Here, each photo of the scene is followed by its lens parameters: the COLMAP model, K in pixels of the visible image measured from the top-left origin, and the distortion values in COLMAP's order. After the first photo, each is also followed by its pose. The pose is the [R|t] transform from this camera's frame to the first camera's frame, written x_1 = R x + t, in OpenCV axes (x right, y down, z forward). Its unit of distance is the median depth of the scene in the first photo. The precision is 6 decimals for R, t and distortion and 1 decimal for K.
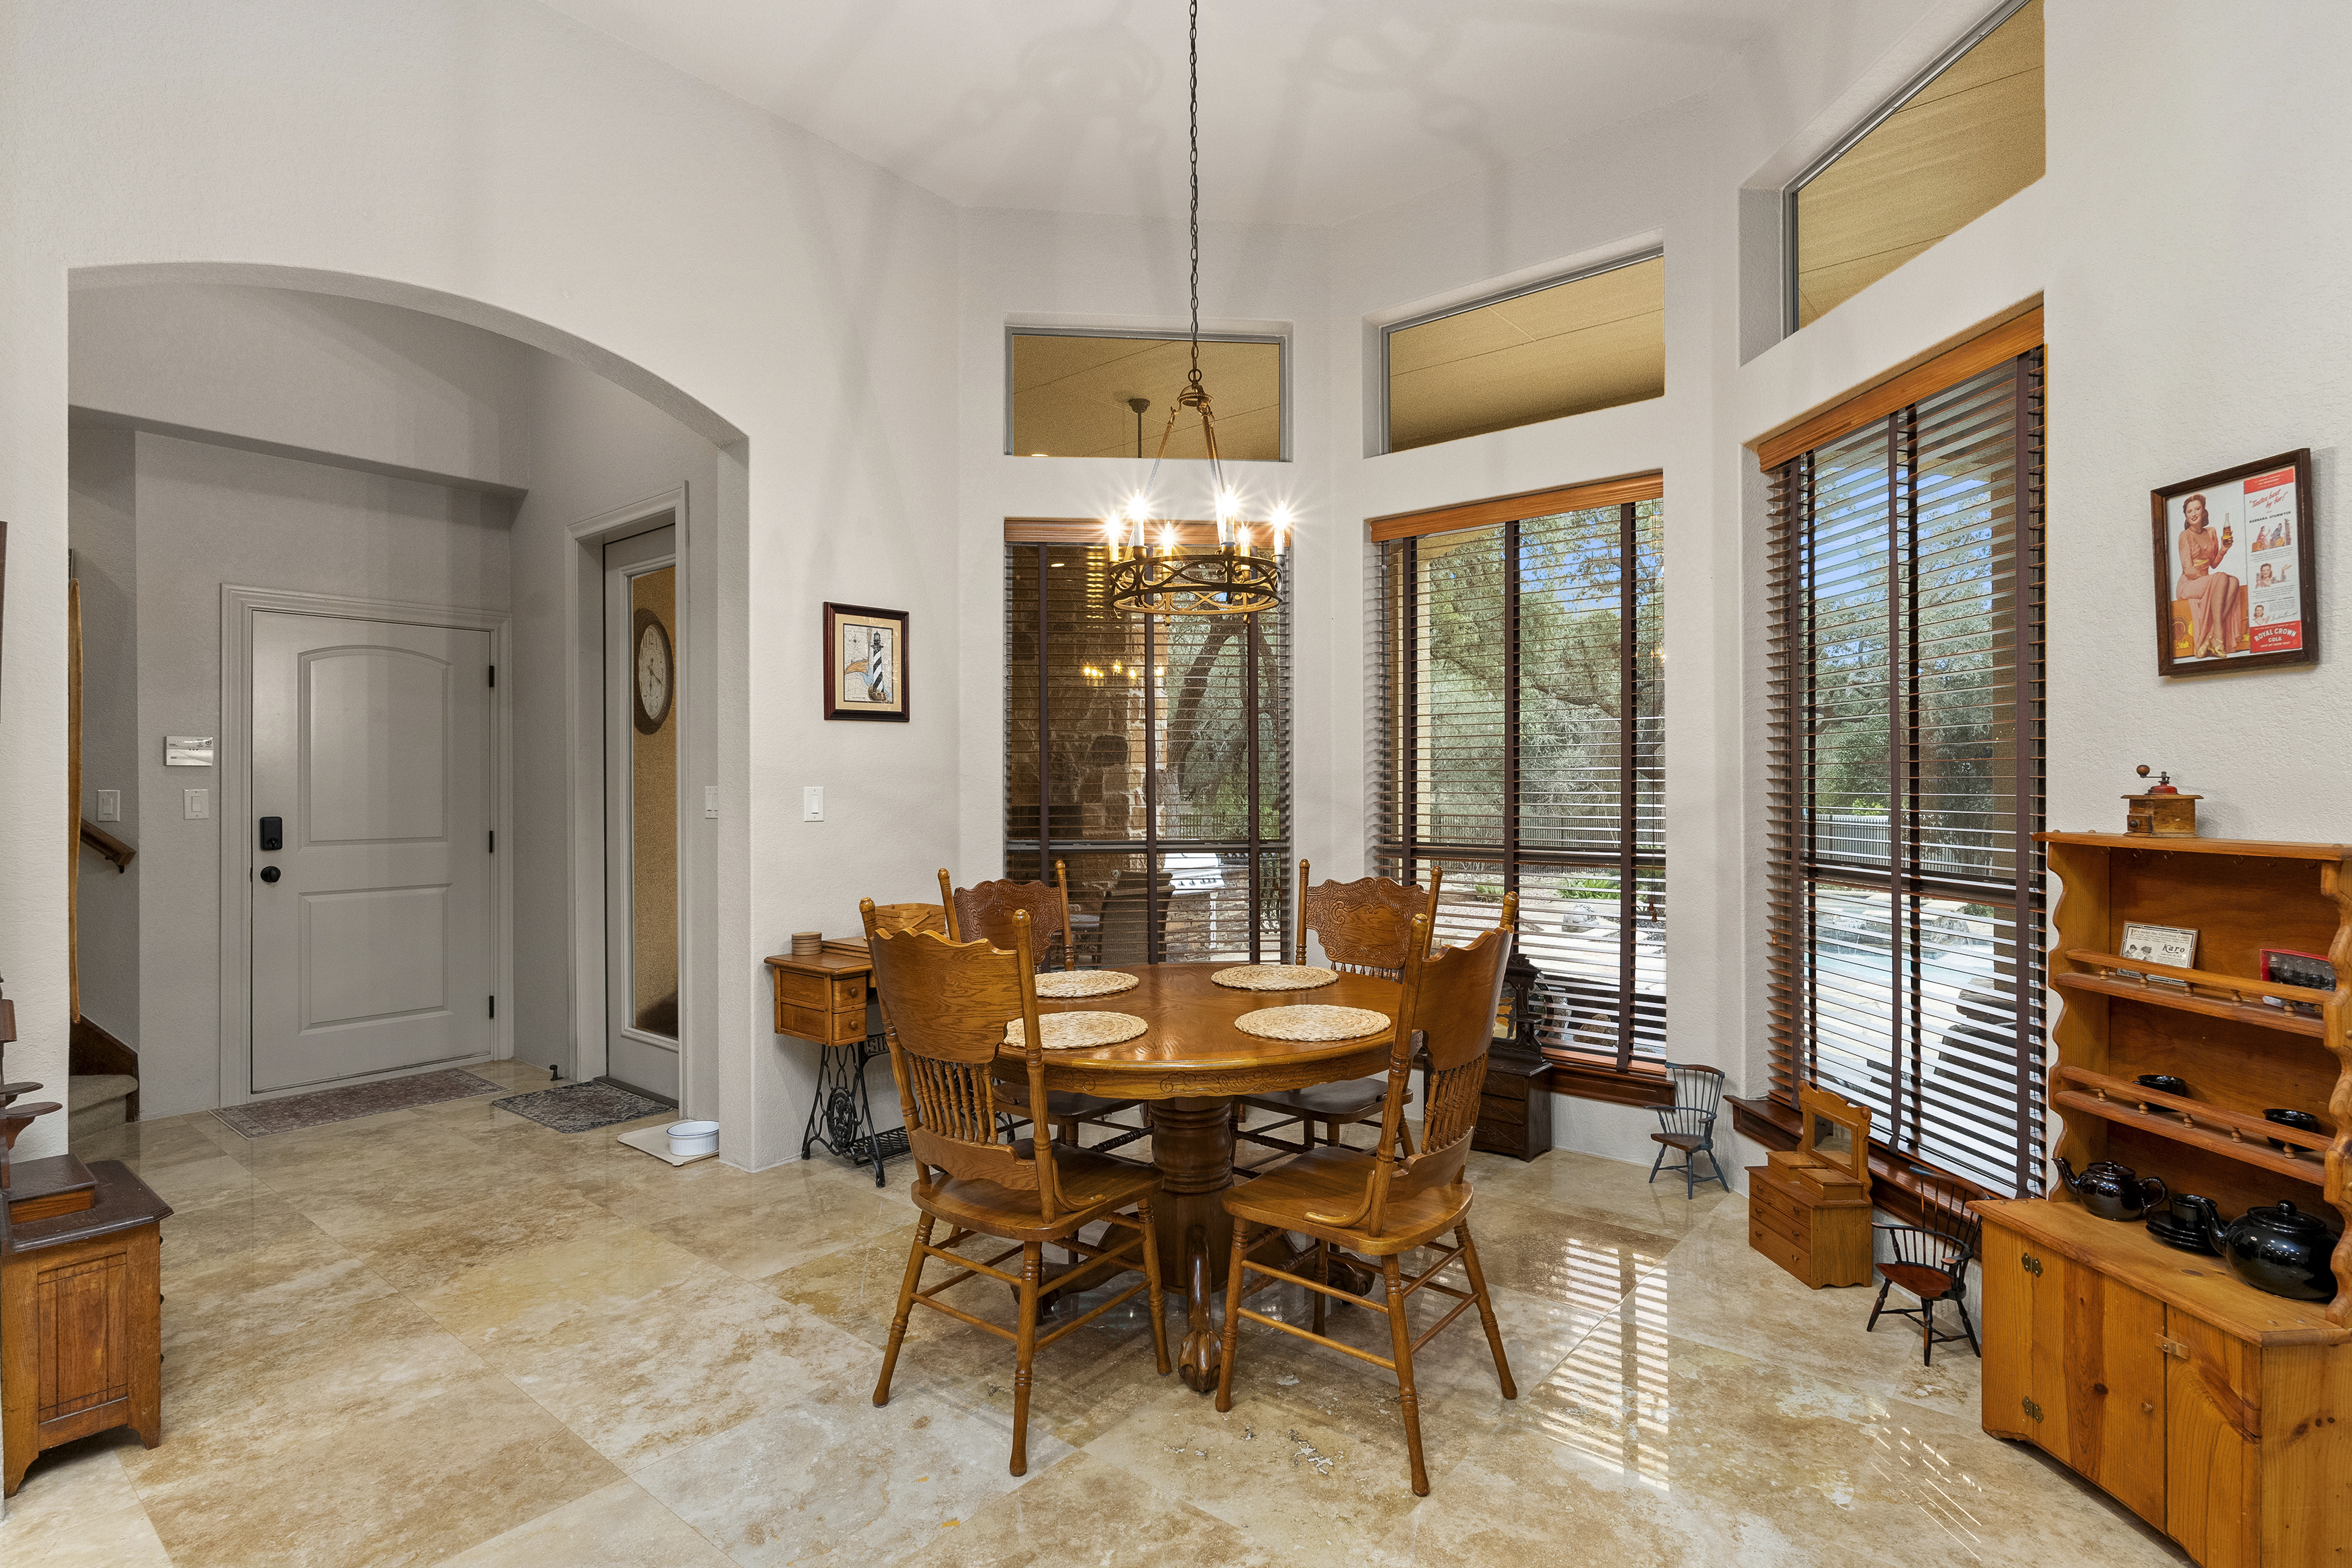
lens RADIAL K [[1158.0, 0, 1176.0], [0, 1158.0, 784.0], [0, 0, 1]] dist [-0.000031, -0.000151]
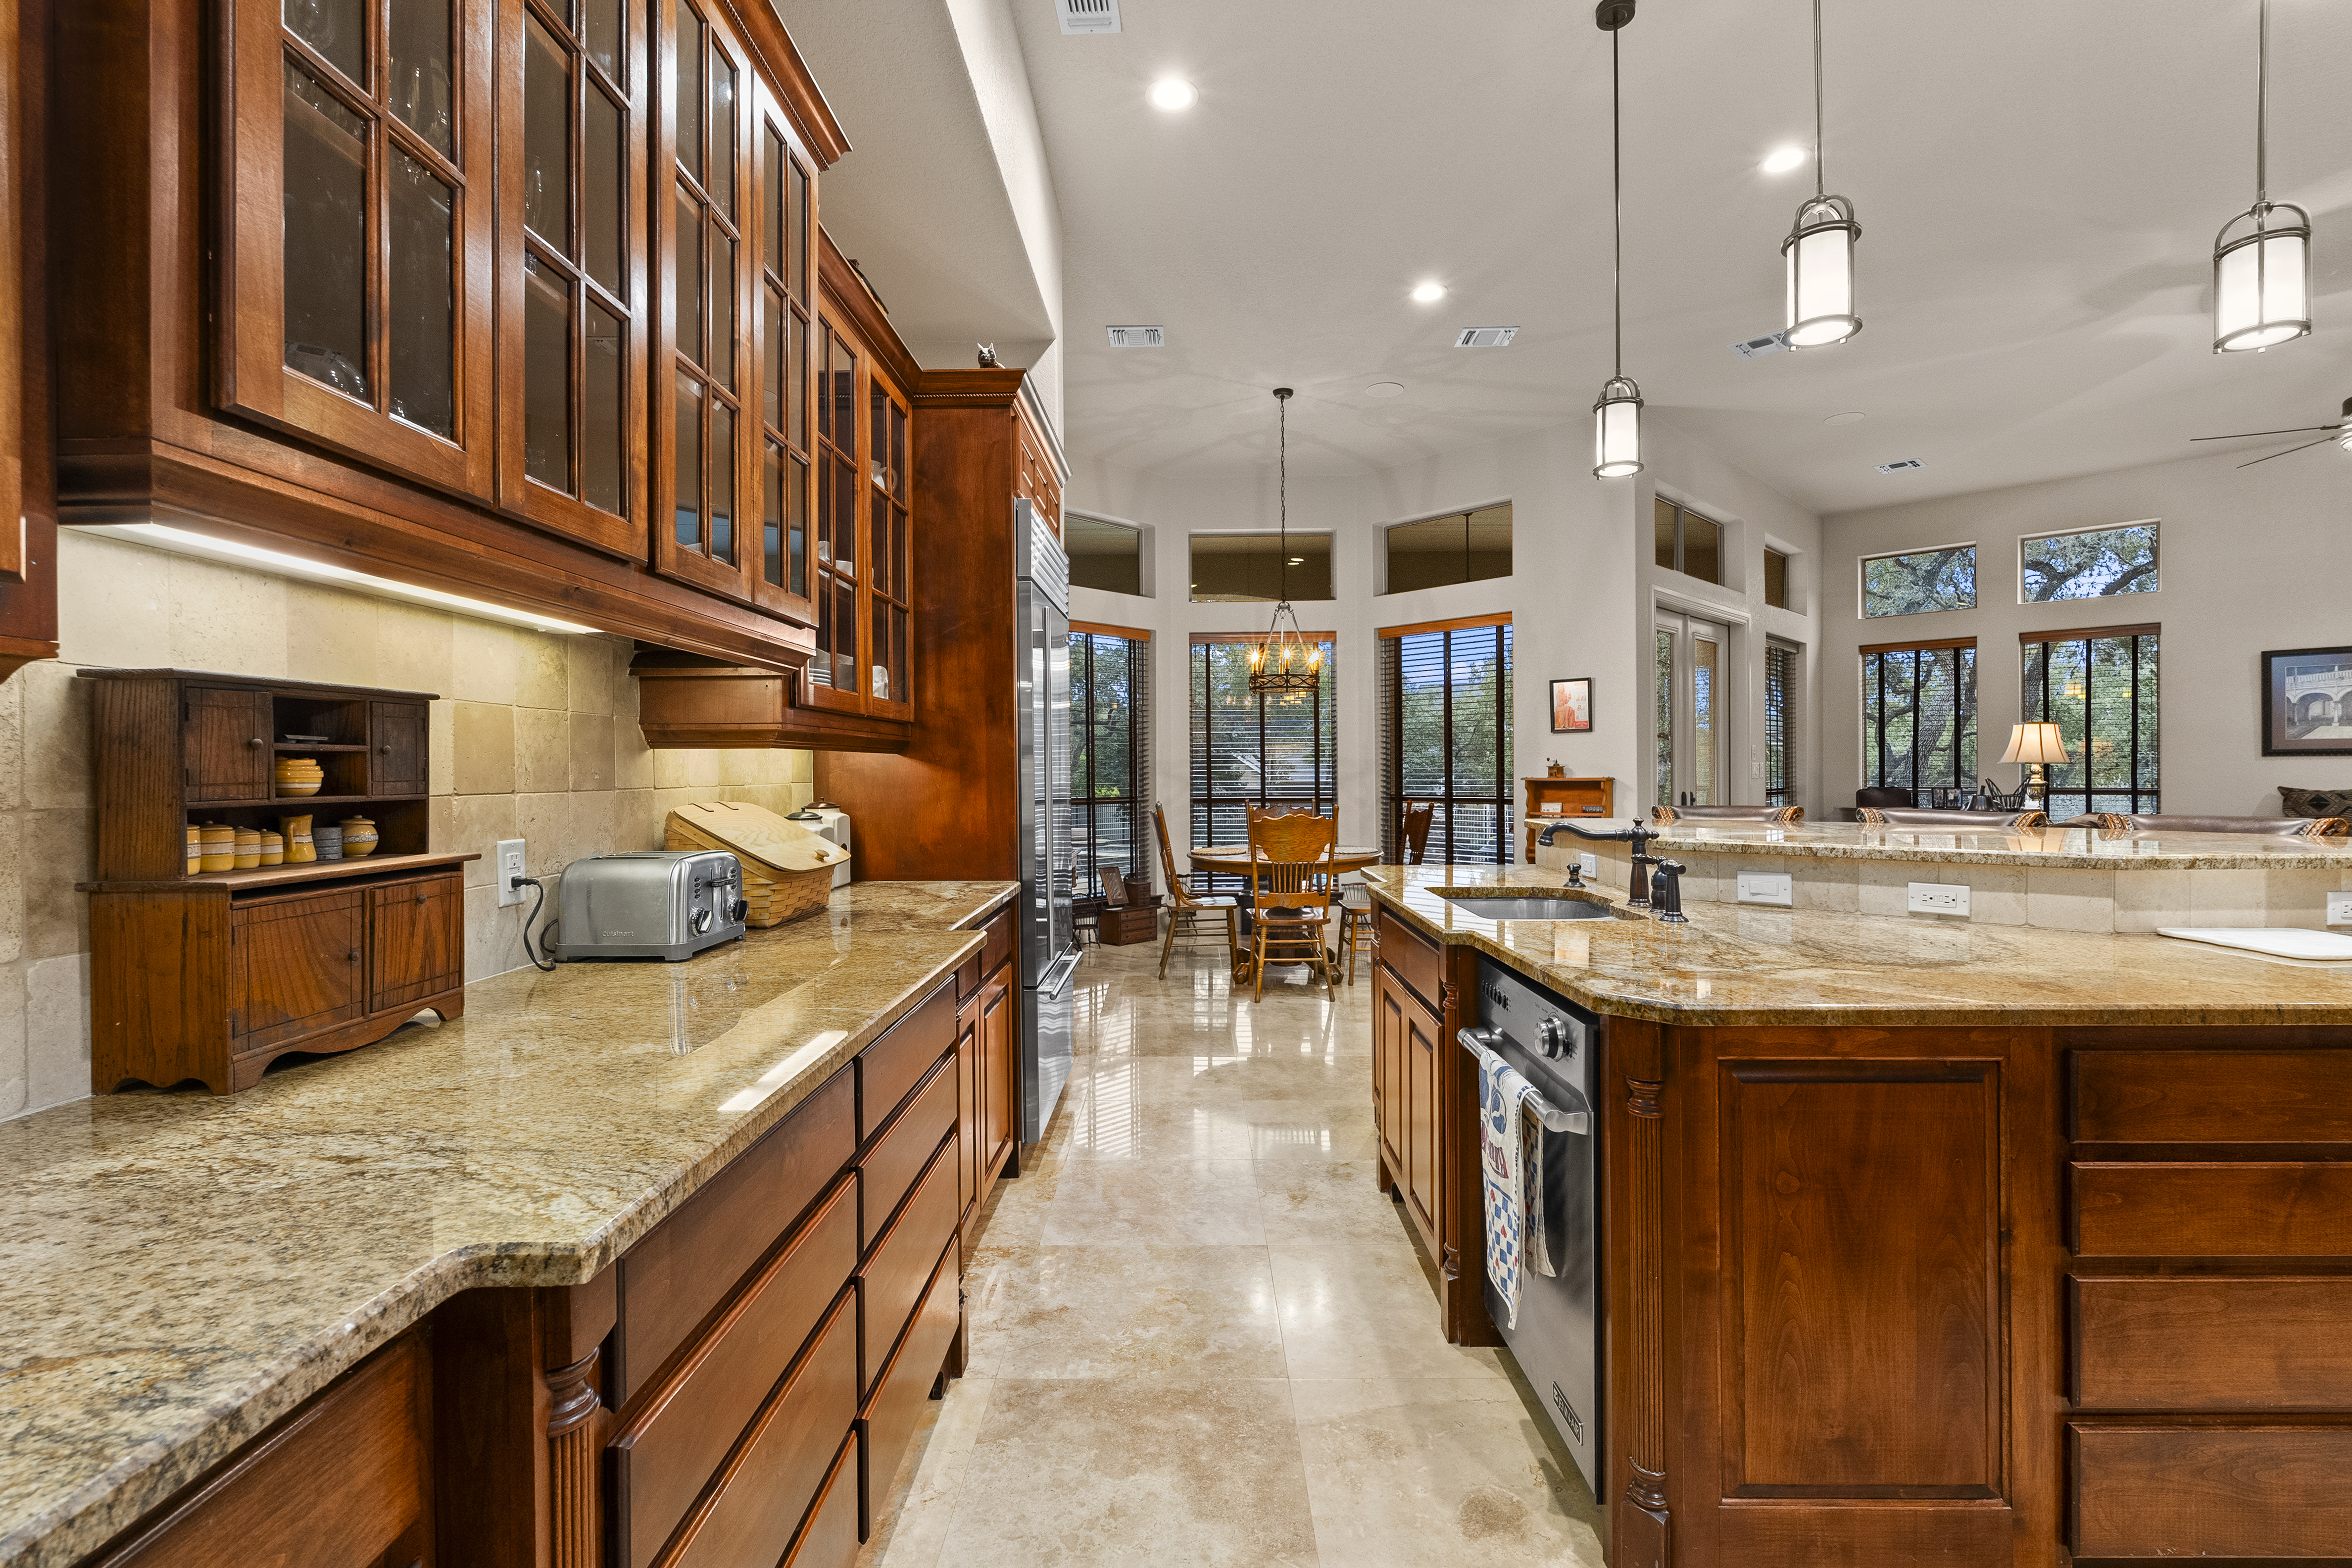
lens RADIAL K [[1031.4, 0, 1176.0], [0, 1031.4, 784.0], [0, 0, 1]] dist [-0.023134, 0.000163]
pose [[0.778467, -0.007836, 0.627637, -1.227939], [0.005134, 0.999968, 0.006117, 0.023509], [-0.627665, -0.001539, 0.778482, -0.443273]]
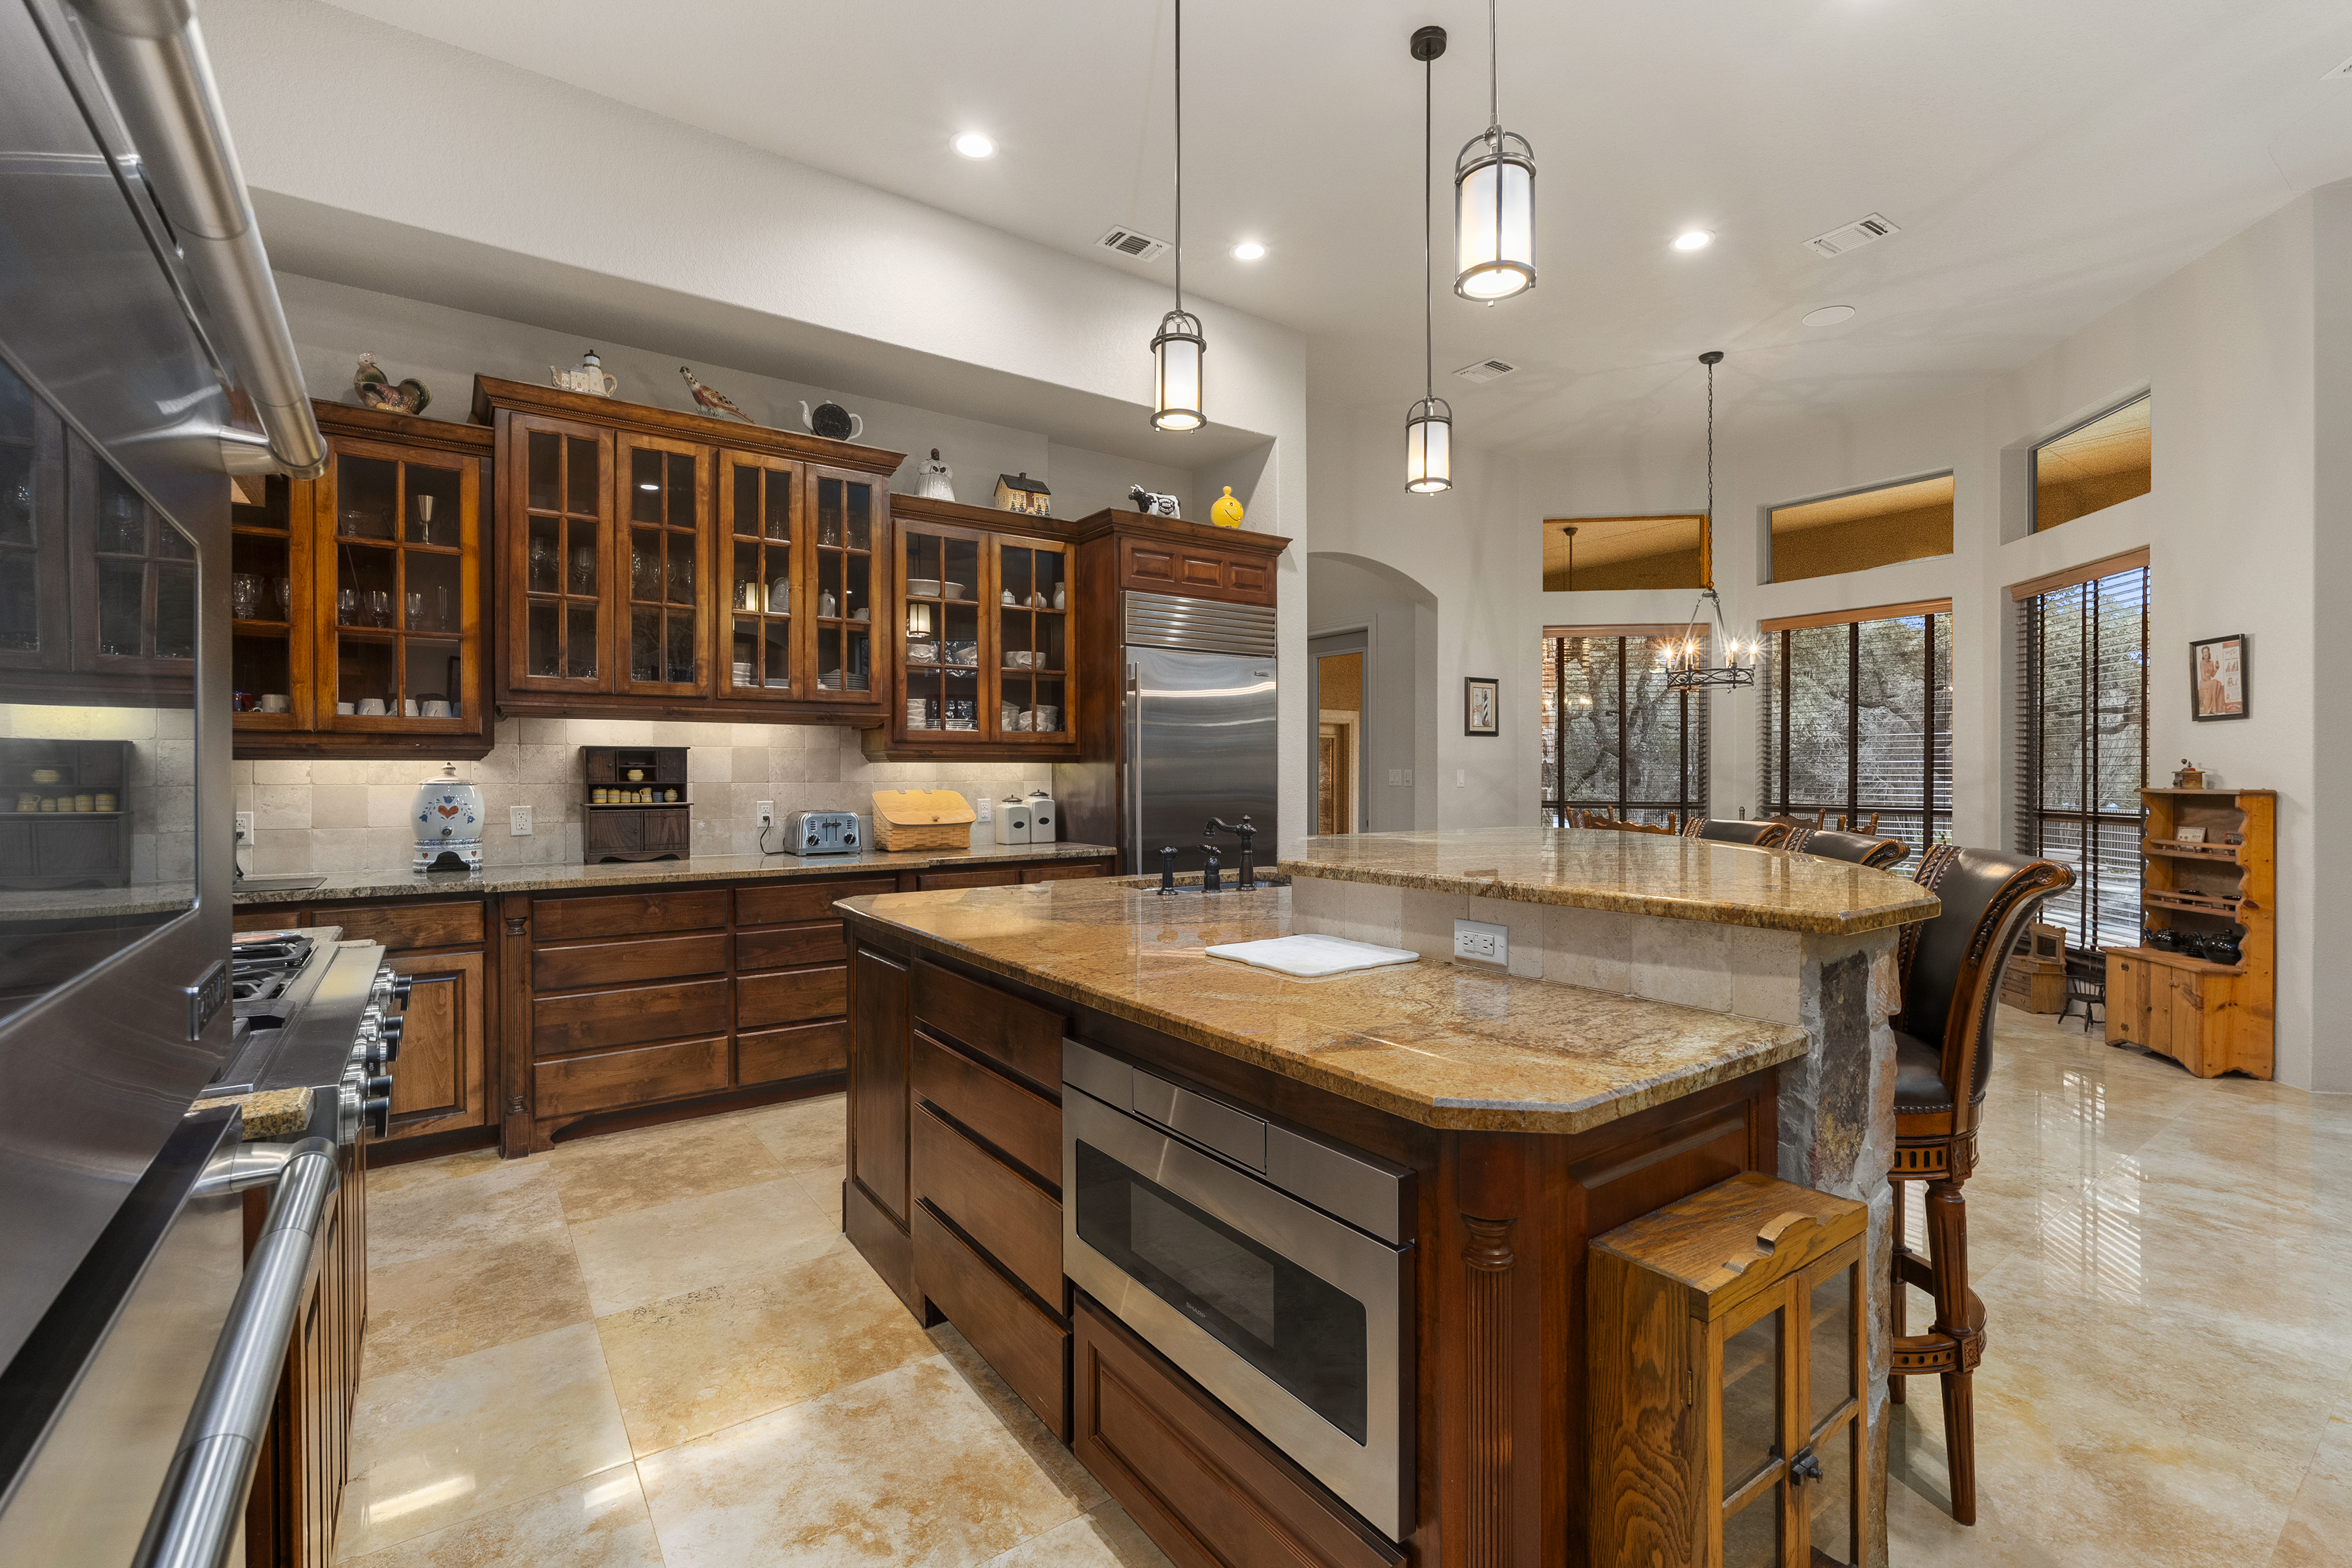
lens RADIAL K [[1038.5, 0, 1174.1], [0, 1038.5, 779.0], [0, 0, 1]] dist [-0.002030, 0.000396]
pose [[0.969624, 0.006298, -0.244518, -0.391491], [-0.006180, 0.999980, 0.001252, 0.020932], [0.244521, 0.000297, 0.969644, -0.944954]]
